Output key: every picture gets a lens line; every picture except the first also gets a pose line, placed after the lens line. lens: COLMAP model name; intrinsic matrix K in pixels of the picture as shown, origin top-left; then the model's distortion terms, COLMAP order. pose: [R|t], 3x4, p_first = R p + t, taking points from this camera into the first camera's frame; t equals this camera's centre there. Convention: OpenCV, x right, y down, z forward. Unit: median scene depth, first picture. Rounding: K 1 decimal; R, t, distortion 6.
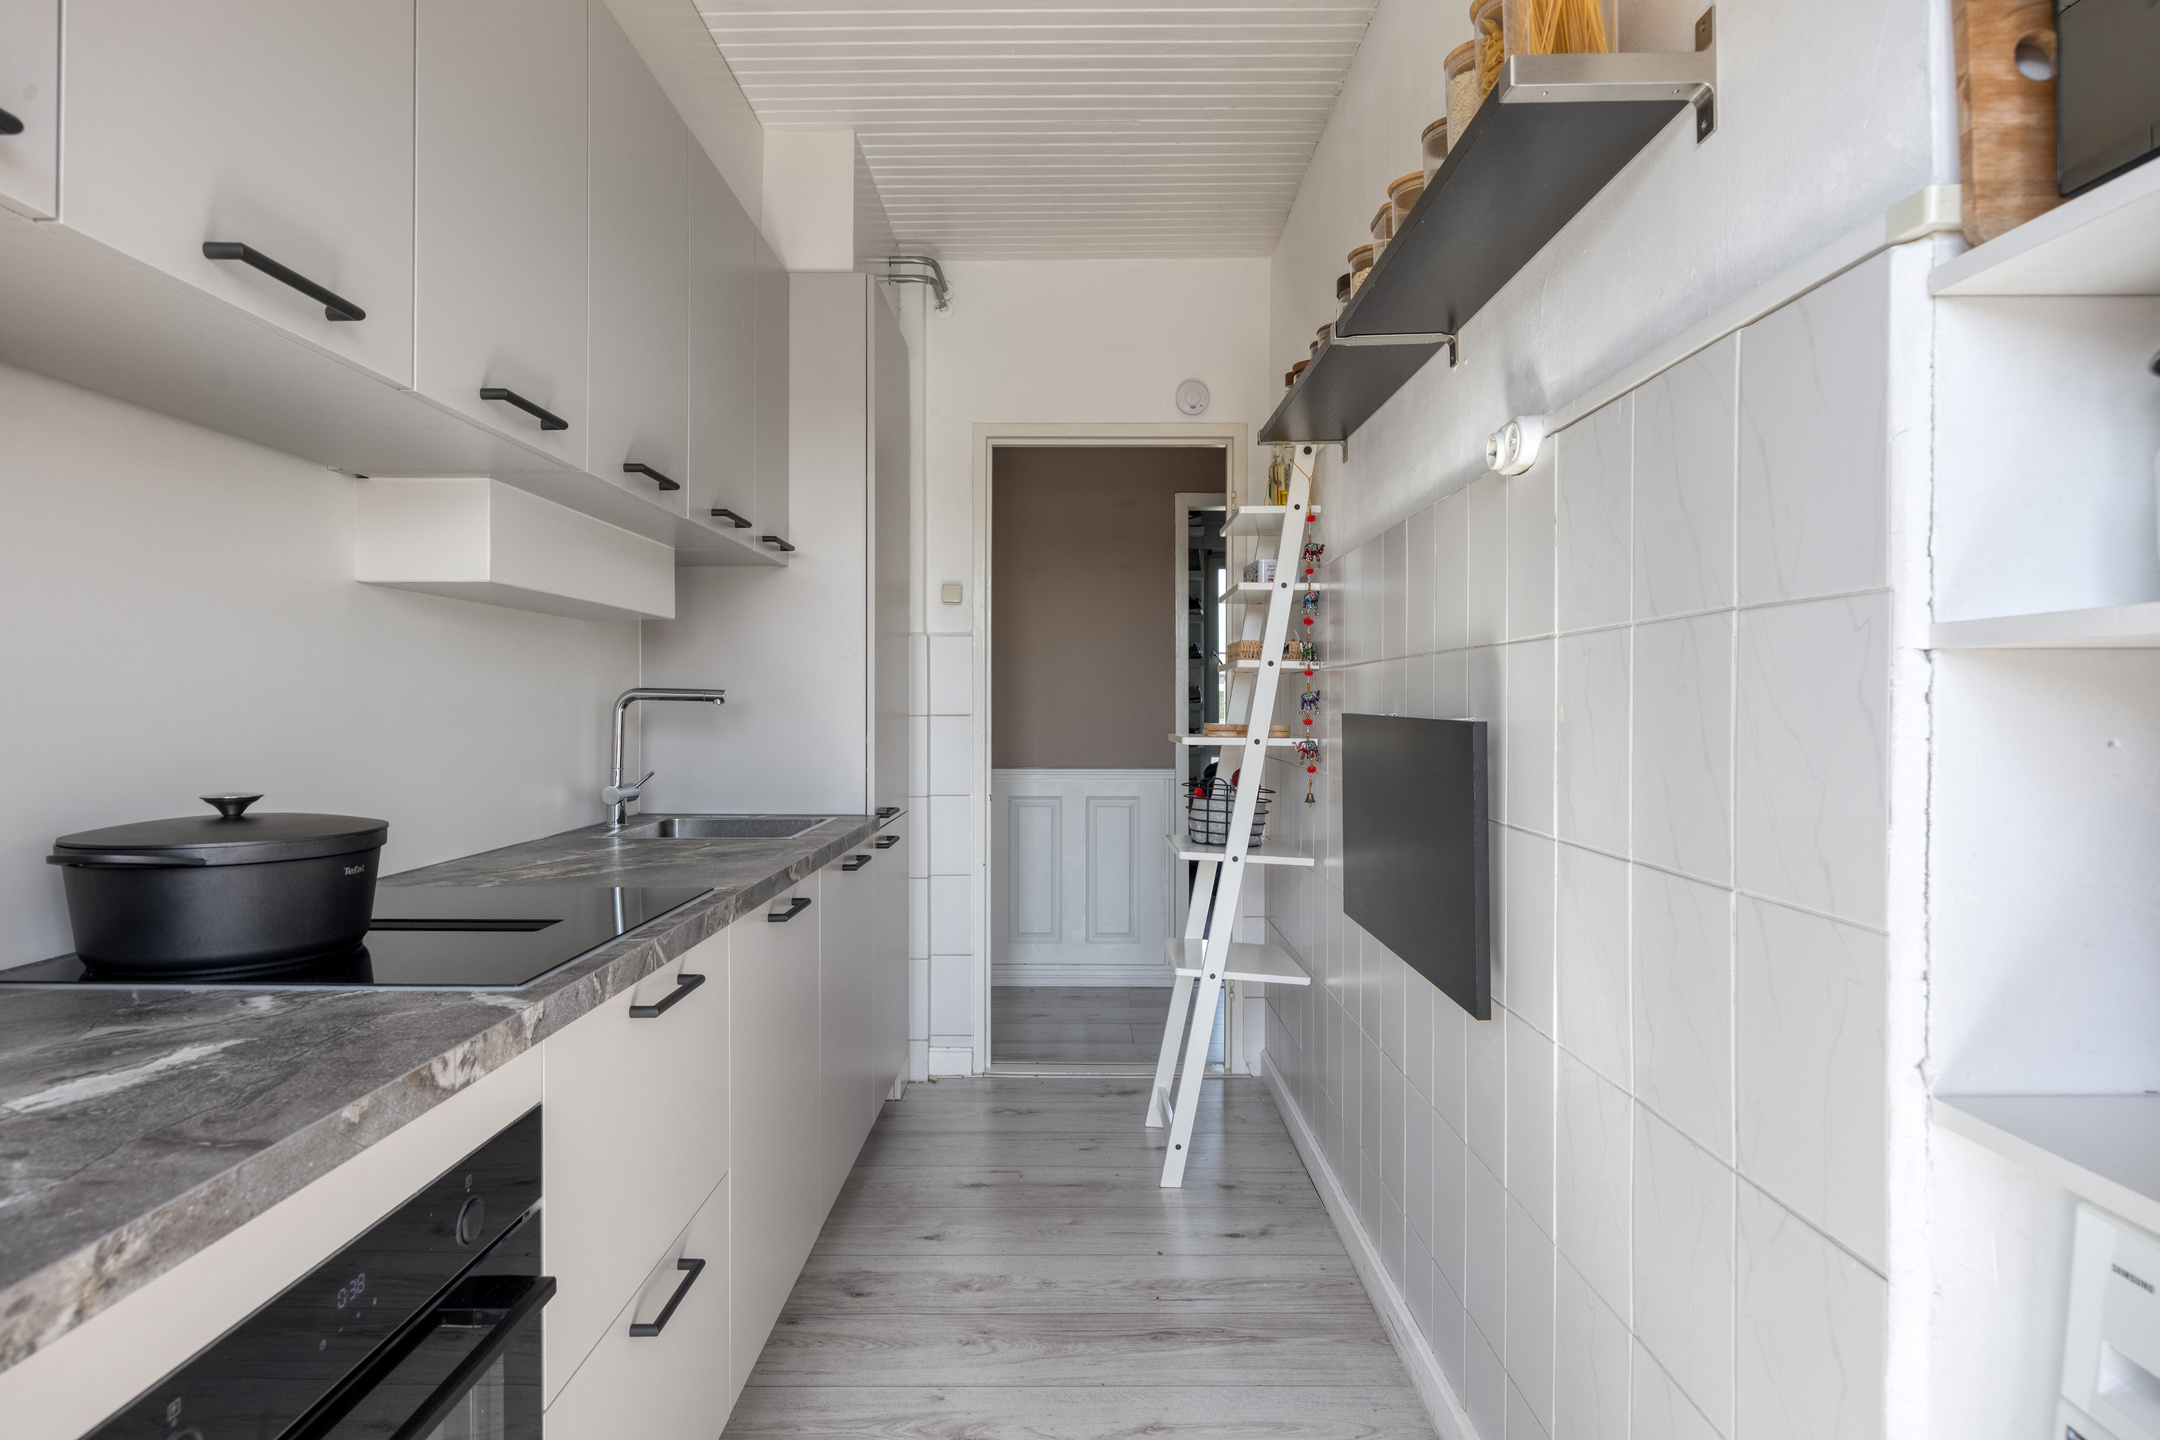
lens RADIAL K [[1212.8, 0, 1067.5], [0, 1212.8, 714.6], [0, 0, 1]] dist [-0.005384, 0.000160]
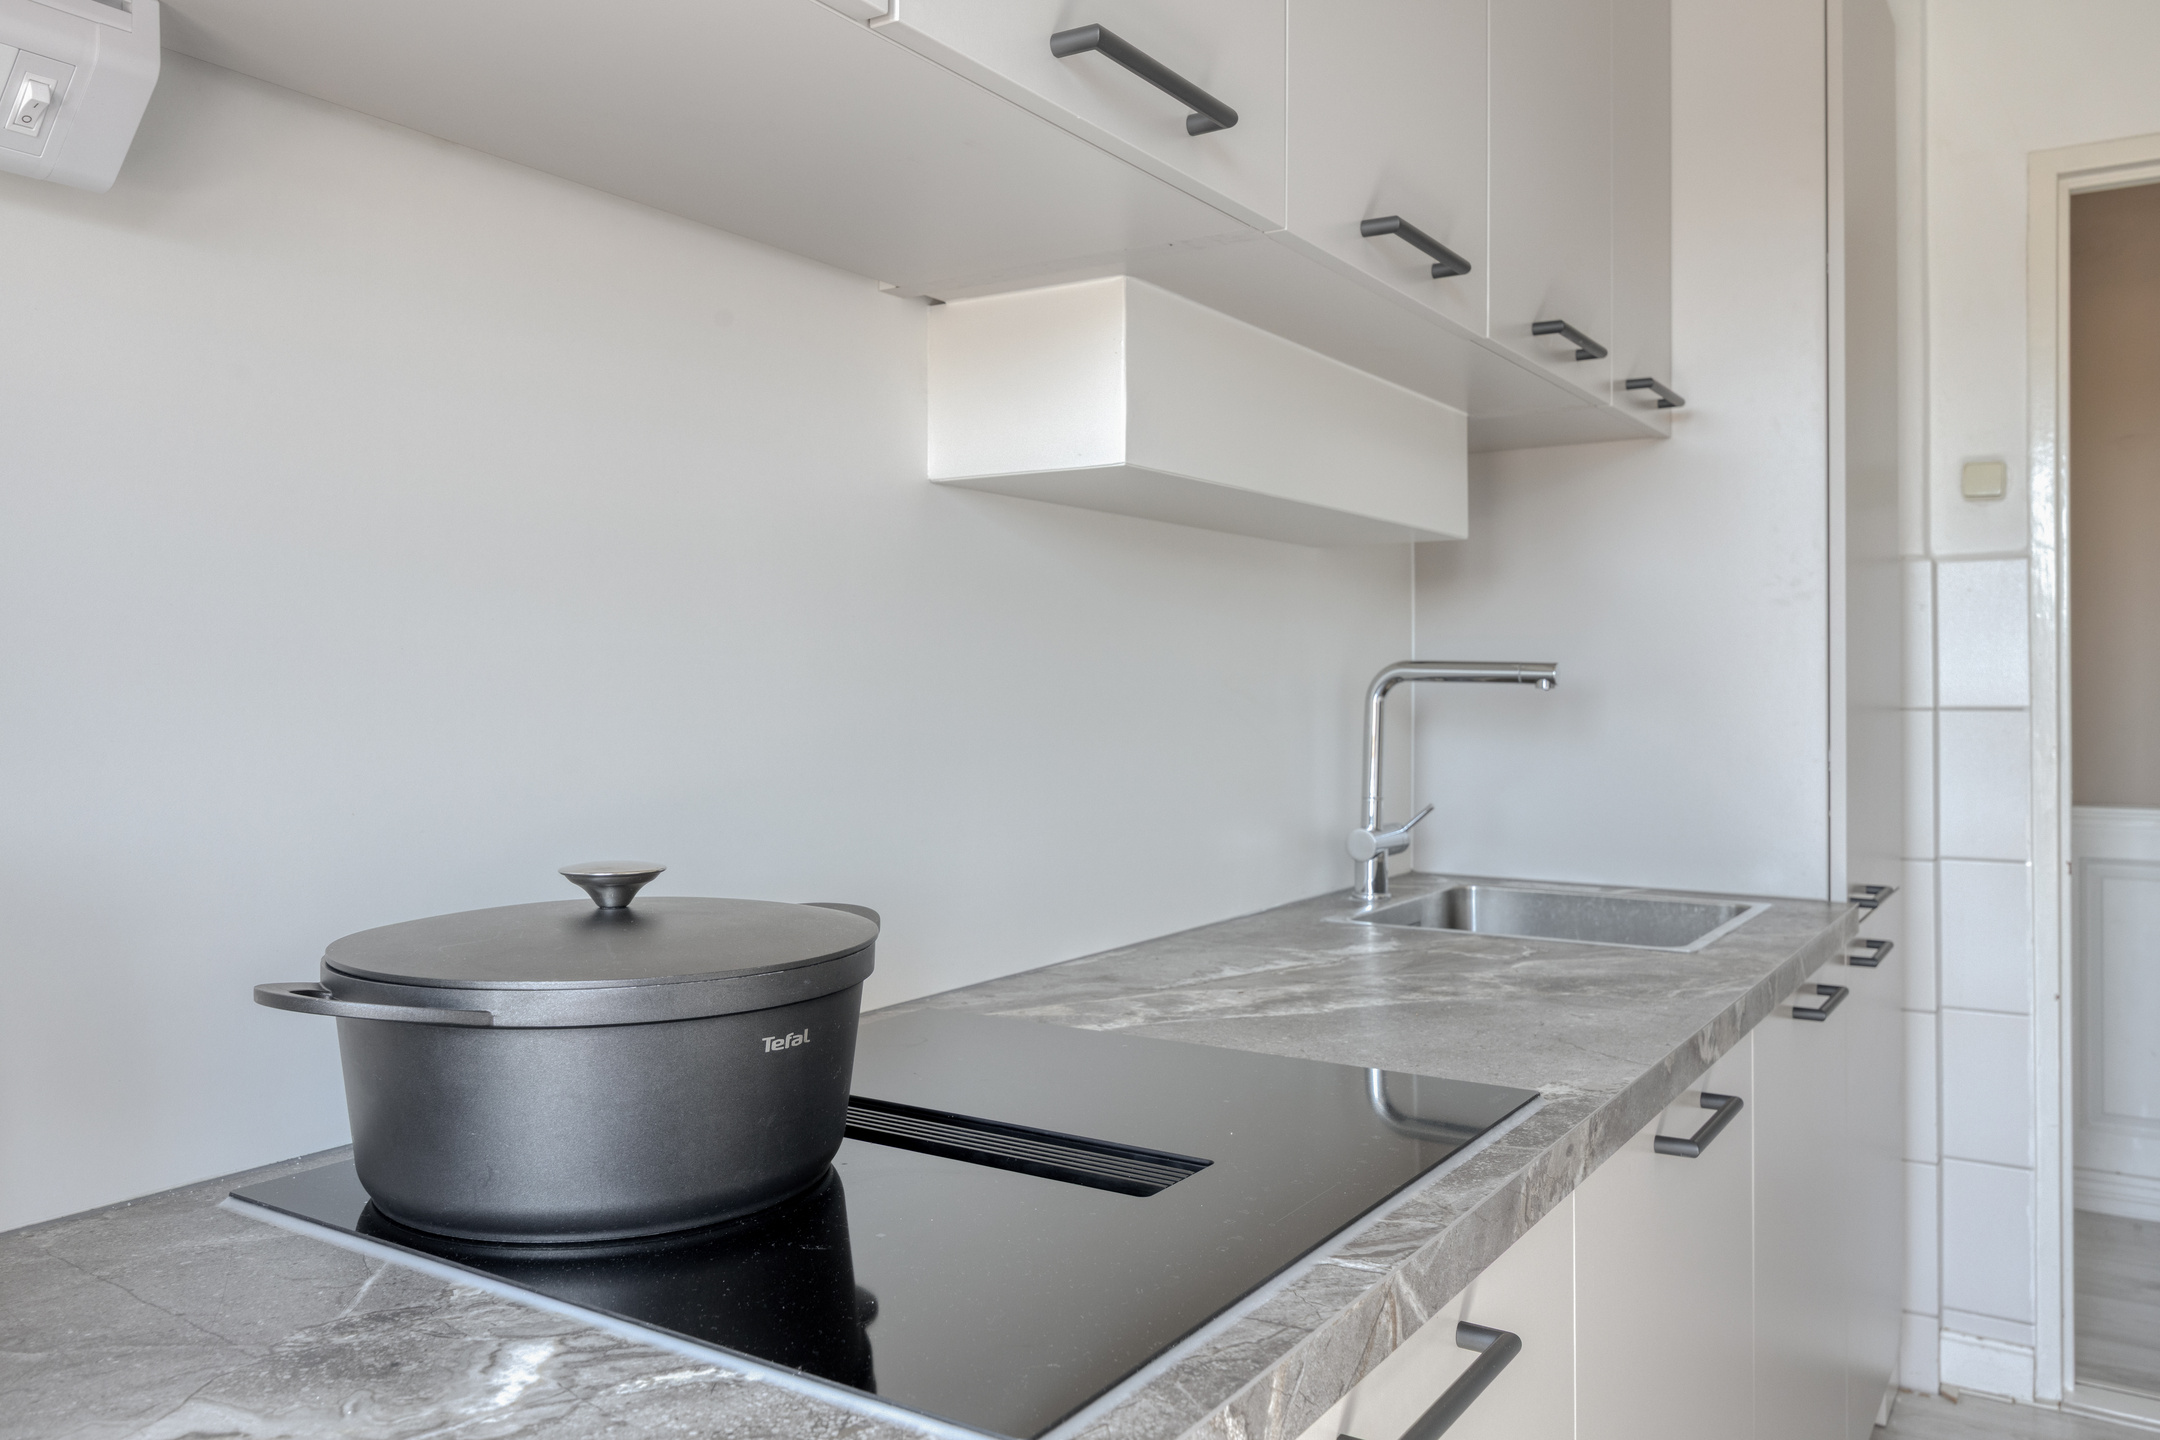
lens RADIAL K [[1607.0, 0, 1072.1], [0, 1607.0, 671.3], [0, 0, 1]] dist [0.005098, -0.006267]
pose [[0.845187, -0.006355, -0.534433, -0.082493], [-0.003065, 0.999855, -0.016736, -0.003748], [0.534462, 0.015783, 0.845045, 0.278142]]
